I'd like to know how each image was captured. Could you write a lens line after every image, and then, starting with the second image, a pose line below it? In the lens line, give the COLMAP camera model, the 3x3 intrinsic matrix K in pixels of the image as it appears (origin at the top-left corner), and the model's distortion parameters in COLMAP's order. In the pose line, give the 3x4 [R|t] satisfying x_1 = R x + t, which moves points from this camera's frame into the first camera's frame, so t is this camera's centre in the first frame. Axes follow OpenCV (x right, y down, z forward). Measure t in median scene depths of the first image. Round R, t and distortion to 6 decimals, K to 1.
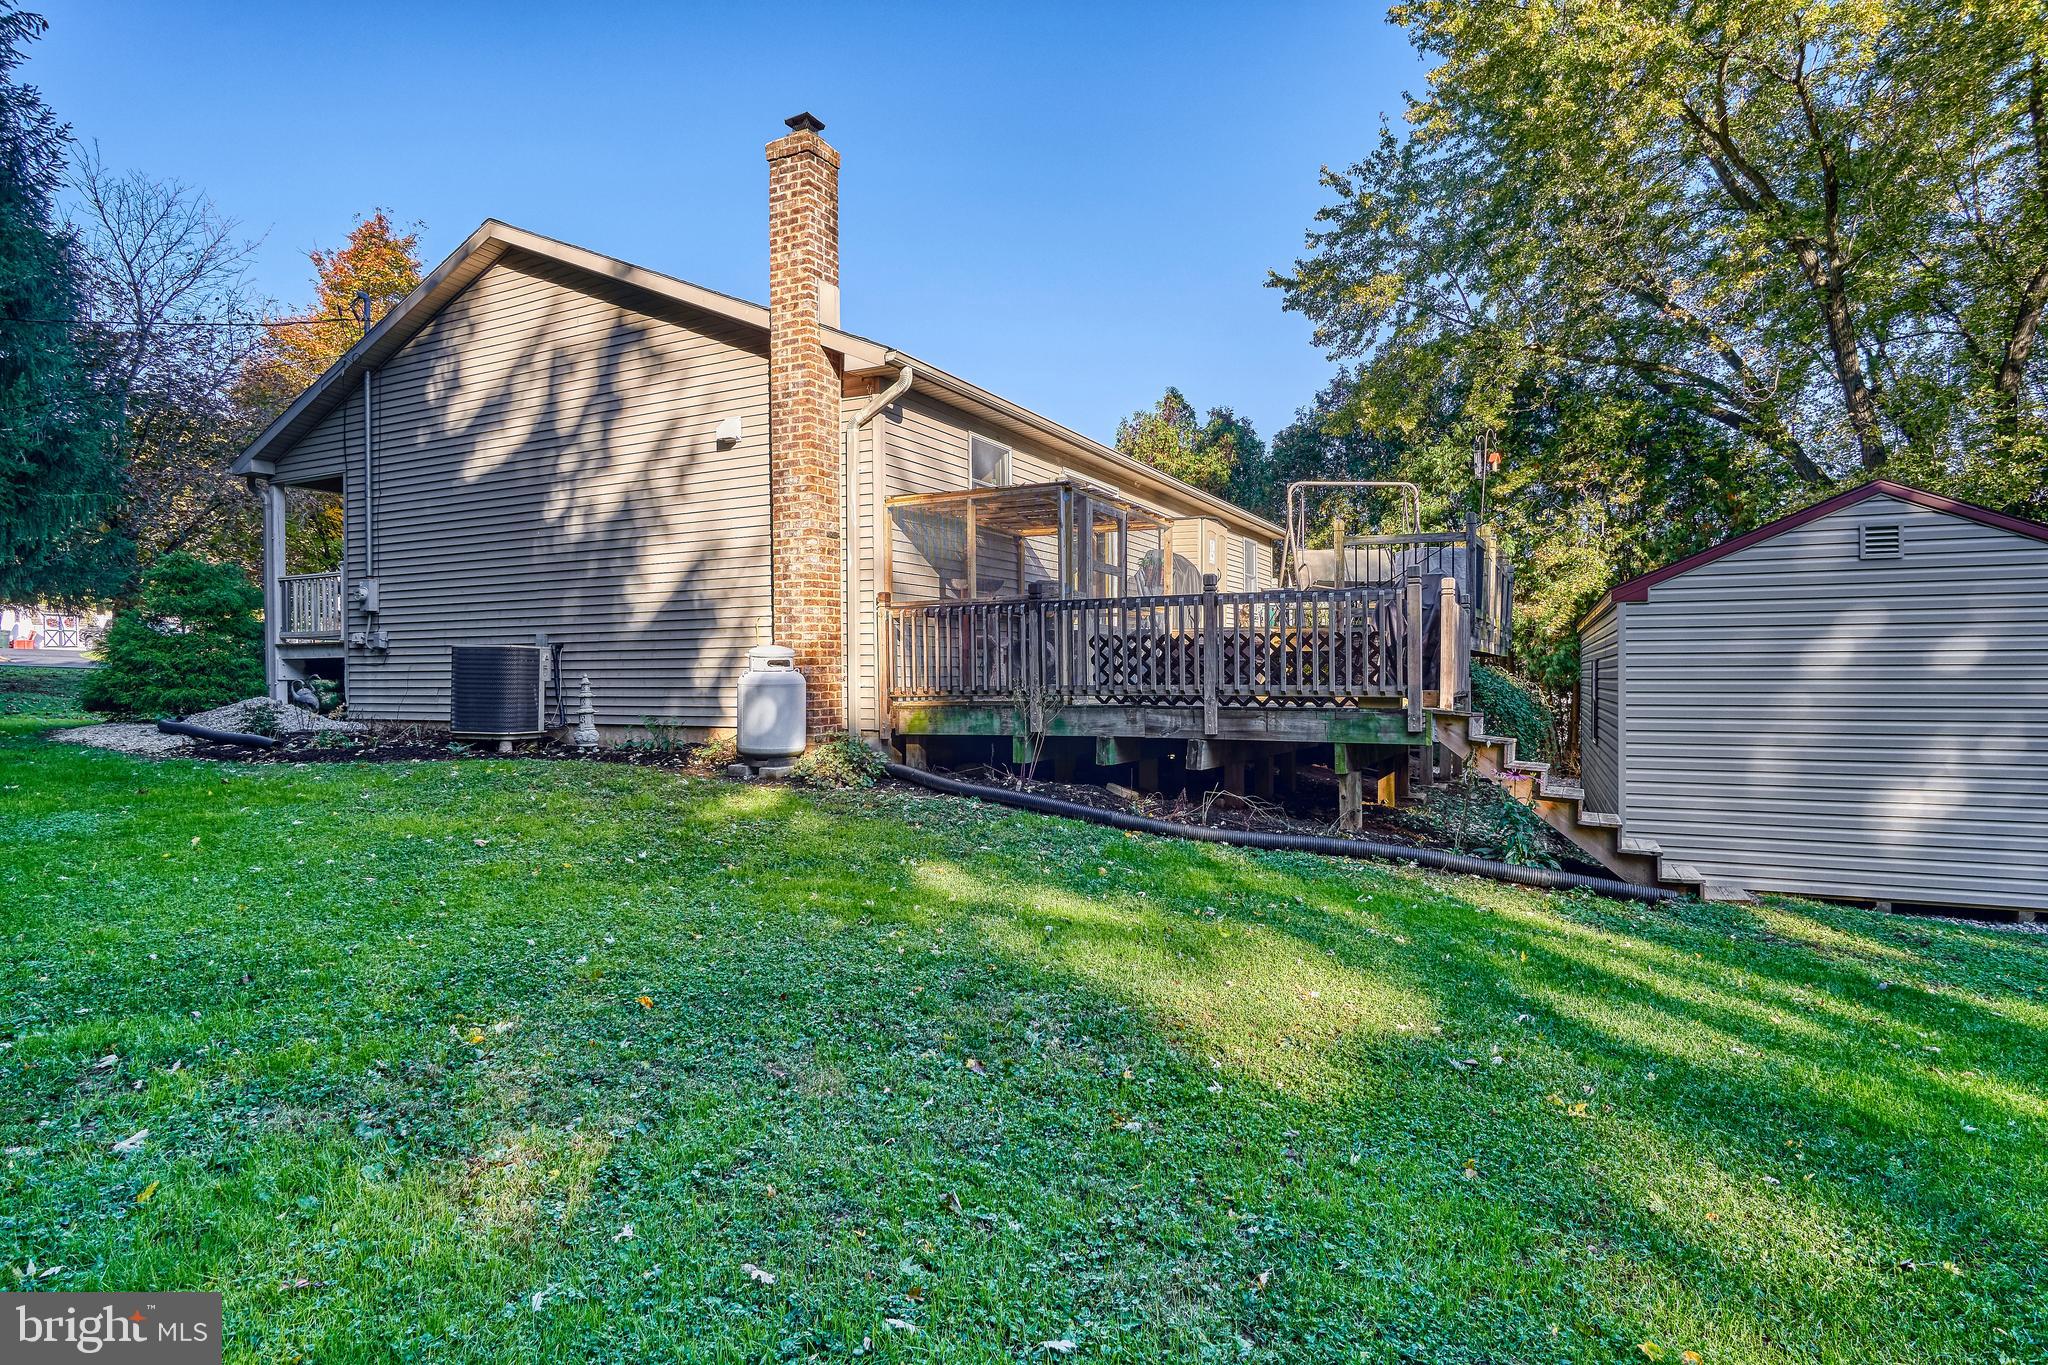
lens RADIAL K [[1095.4, 0, 1027.6], [0, 1095.4, 678.2], [0, 0, 1]] dist [-0.032543, 0.009538]
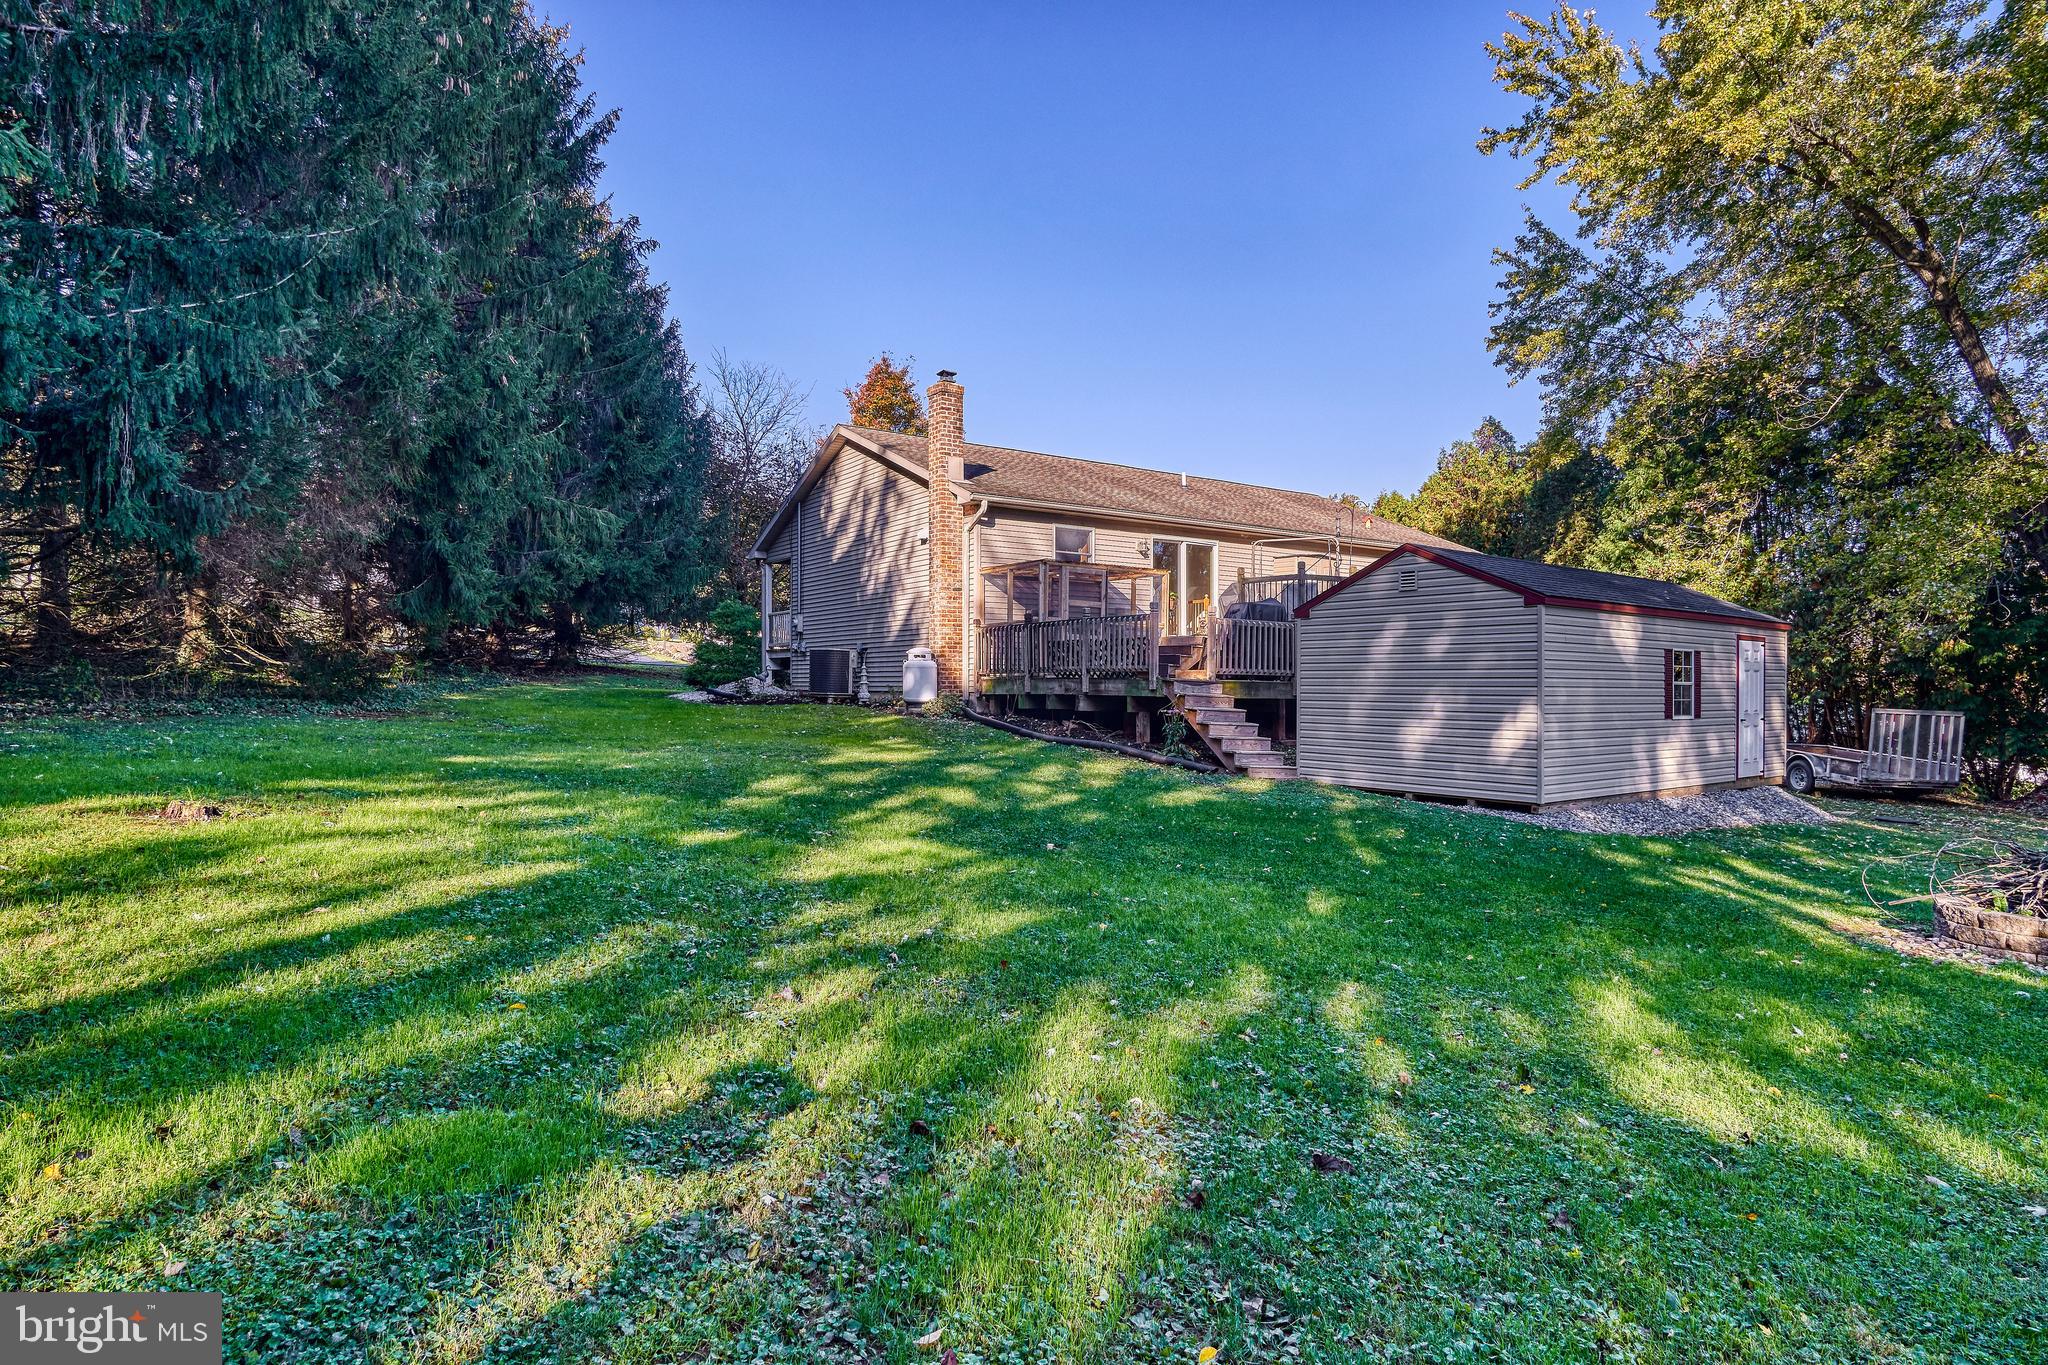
lens RADIAL K [[1095.4, 0, 1027.6], [0, 1095.4, 678.2], [0, 0, 1]] dist [-0.032543, 0.009538]
pose [[0.880246, 0.006411, -0.474474, 0.747672], [-0.011165, 0.999912, -0.007203, 0.032140], [0.474386, 0.011637, 0.880240, -0.551701]]
